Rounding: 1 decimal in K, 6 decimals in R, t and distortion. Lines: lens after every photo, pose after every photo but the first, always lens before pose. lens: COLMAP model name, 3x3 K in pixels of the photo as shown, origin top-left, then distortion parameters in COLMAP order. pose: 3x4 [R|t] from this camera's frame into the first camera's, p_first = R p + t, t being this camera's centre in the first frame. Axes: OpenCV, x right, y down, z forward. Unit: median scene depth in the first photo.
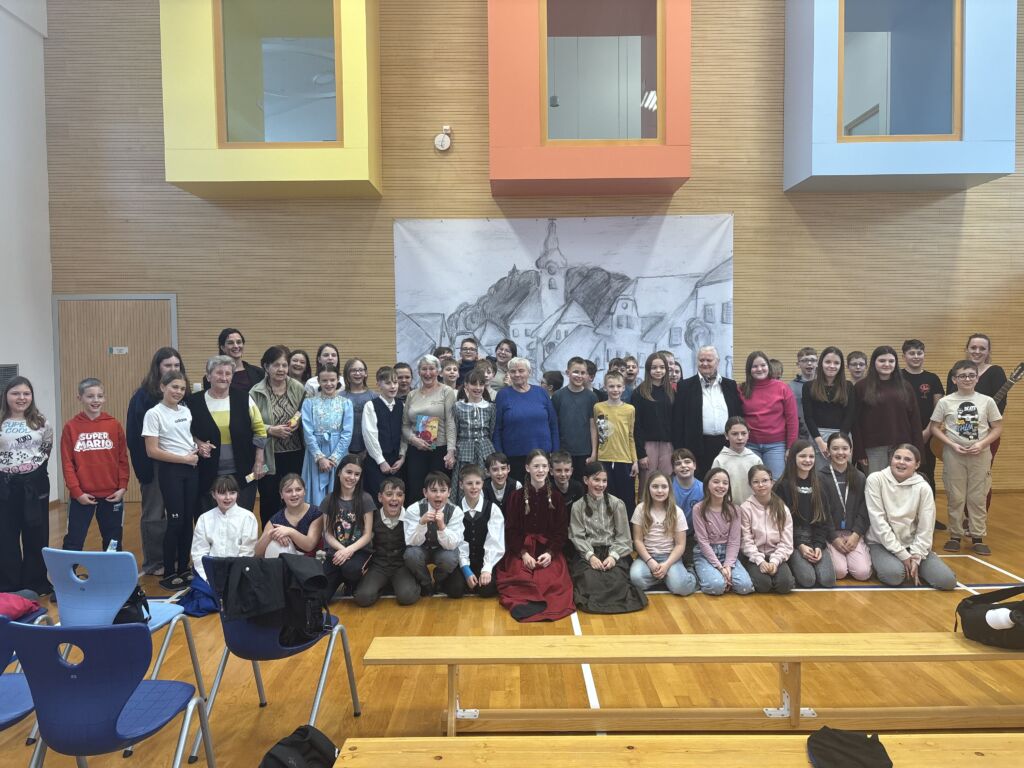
lens RADIAL K [[774.5, 0, 512.0], [0, 774.5, 384.0], [0, 0, 1]] dist [0.051975, -0.053062]
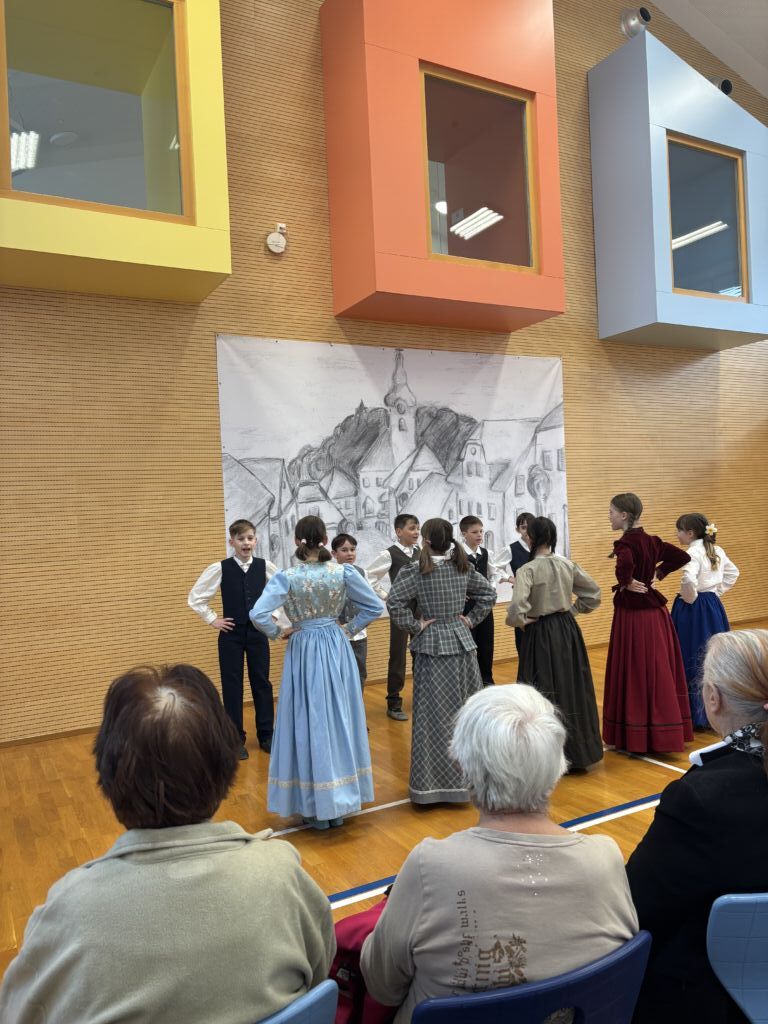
lens RADIAL K [[774.5, 0, 381.2], [0, 774.5, 513.8], [0, 0, 1]] dist [0.051975, -0.053062]
pose [[0.873608, -0.027802, 0.485835, -0.385176], [0.057697, 0.997242, -0.046681, 0.006935], [-0.483197, 0.068812, 0.872803, 0.273874]]
